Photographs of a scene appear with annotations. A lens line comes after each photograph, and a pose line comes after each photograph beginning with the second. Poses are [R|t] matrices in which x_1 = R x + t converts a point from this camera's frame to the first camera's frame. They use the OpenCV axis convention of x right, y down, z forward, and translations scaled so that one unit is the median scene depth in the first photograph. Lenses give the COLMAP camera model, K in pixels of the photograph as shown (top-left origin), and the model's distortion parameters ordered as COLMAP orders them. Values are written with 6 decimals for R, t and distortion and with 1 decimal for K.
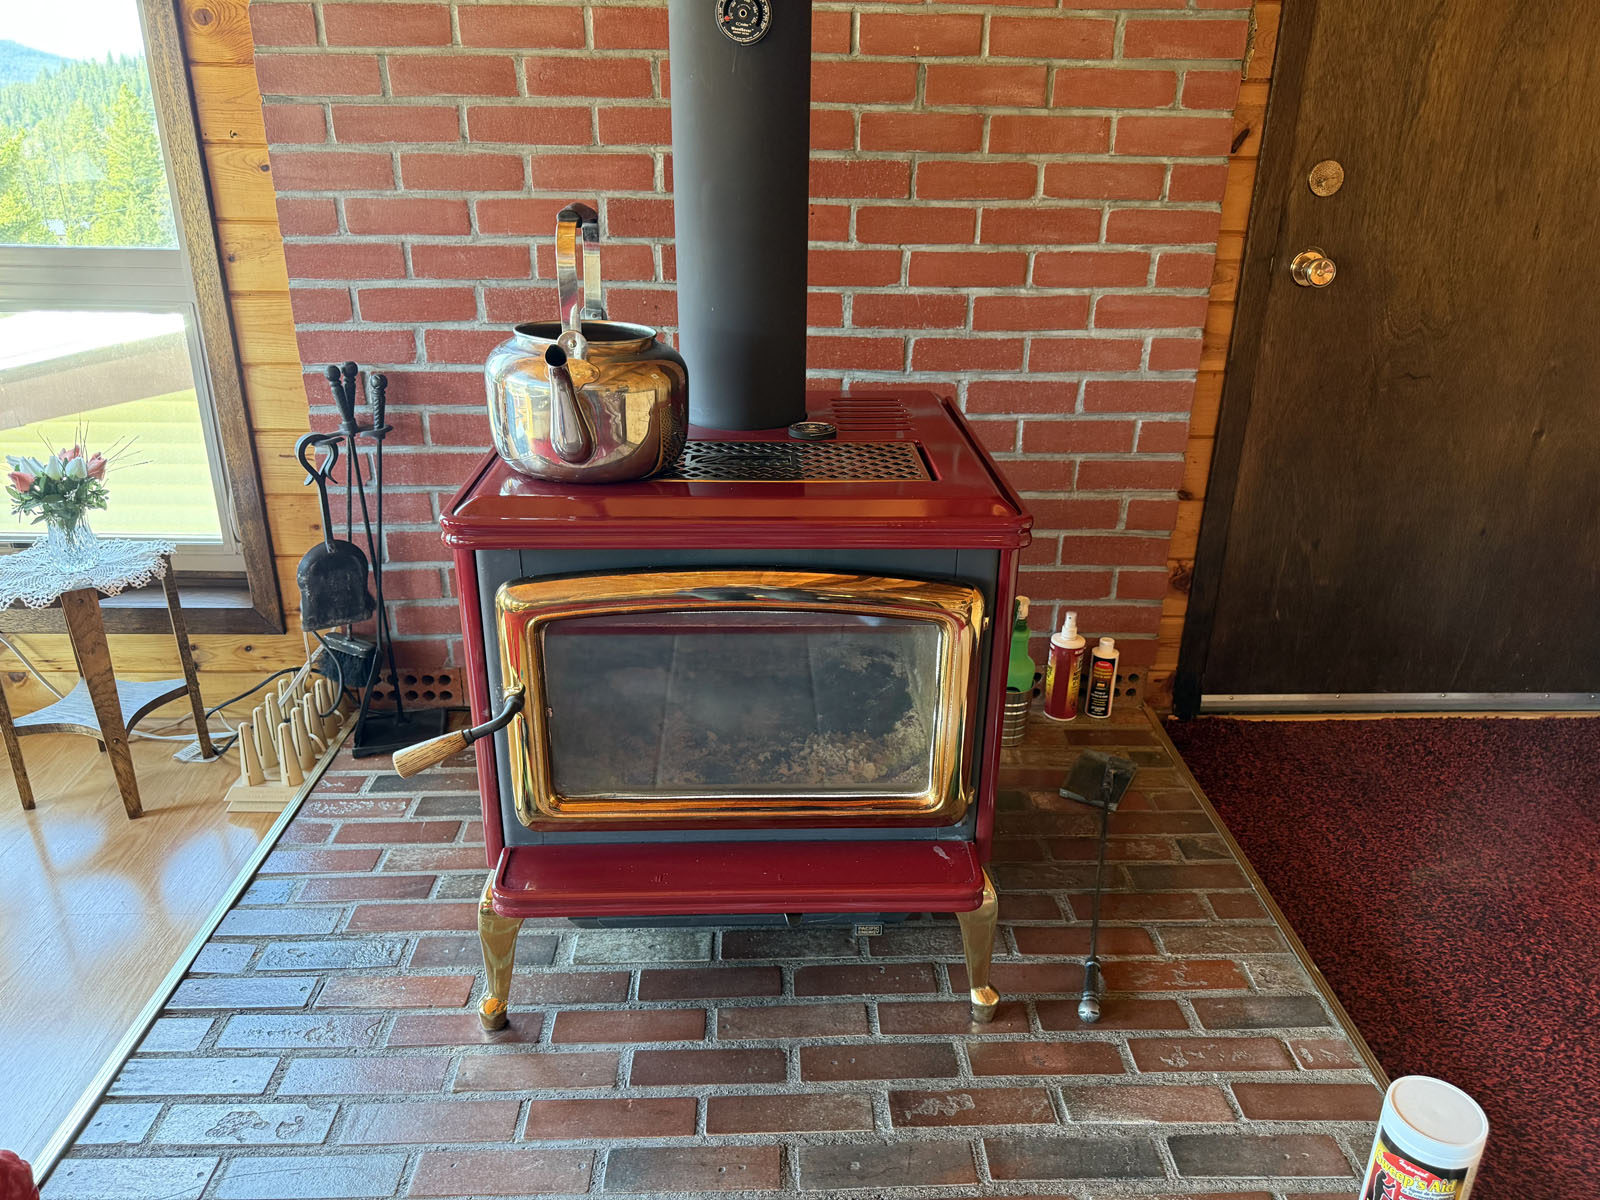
lens RADIAL K [[1126.4, 0, 800.0], [0, 1126.4, 600.0], [0, 0, 1]] dist [0.026910, -0.065692]
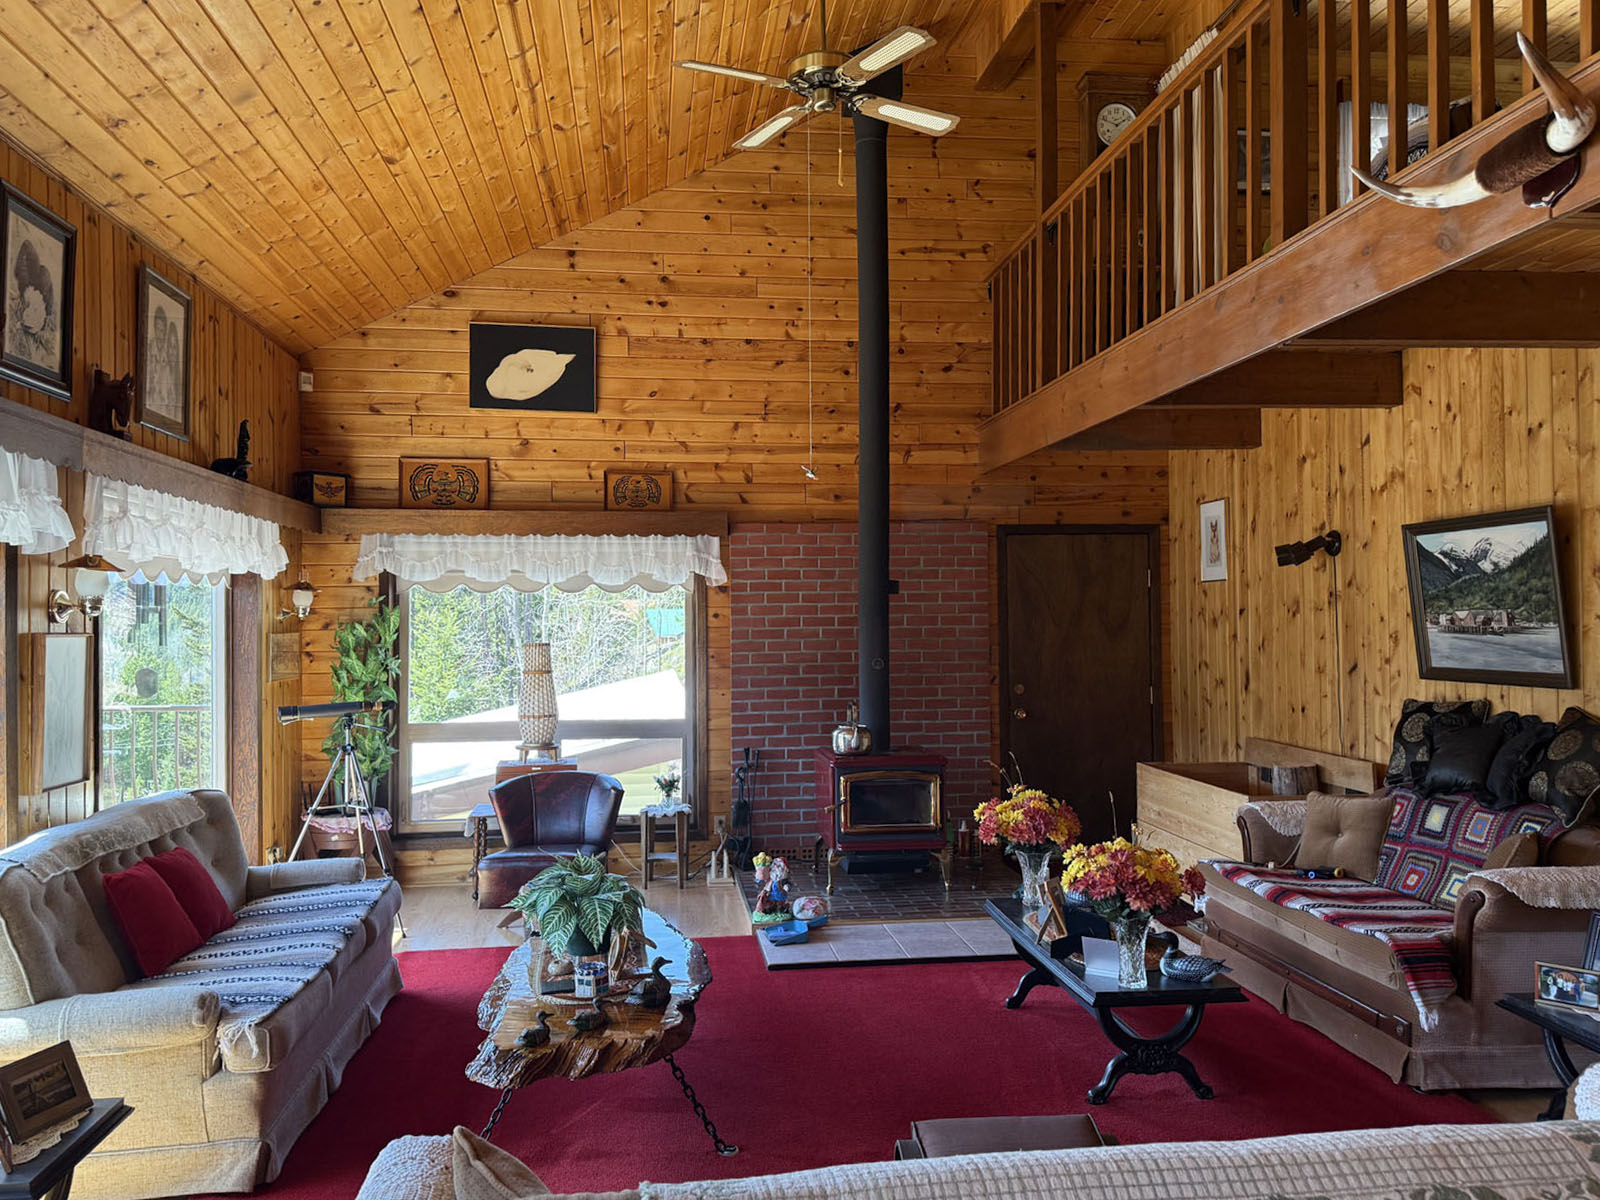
lens RADIAL K [[1240.5, 0, 800.0], [0, 1240.5, 600.0], [0, 0, 1]] dist [0.117561, -0.129916]
pose [[0.994802, -0.021226, 0.099588, -0.608369], [0.059554, 0.914597, -0.399957, 0.904417], [-0.082593, 0.403809, 0.911107, -2.649212]]
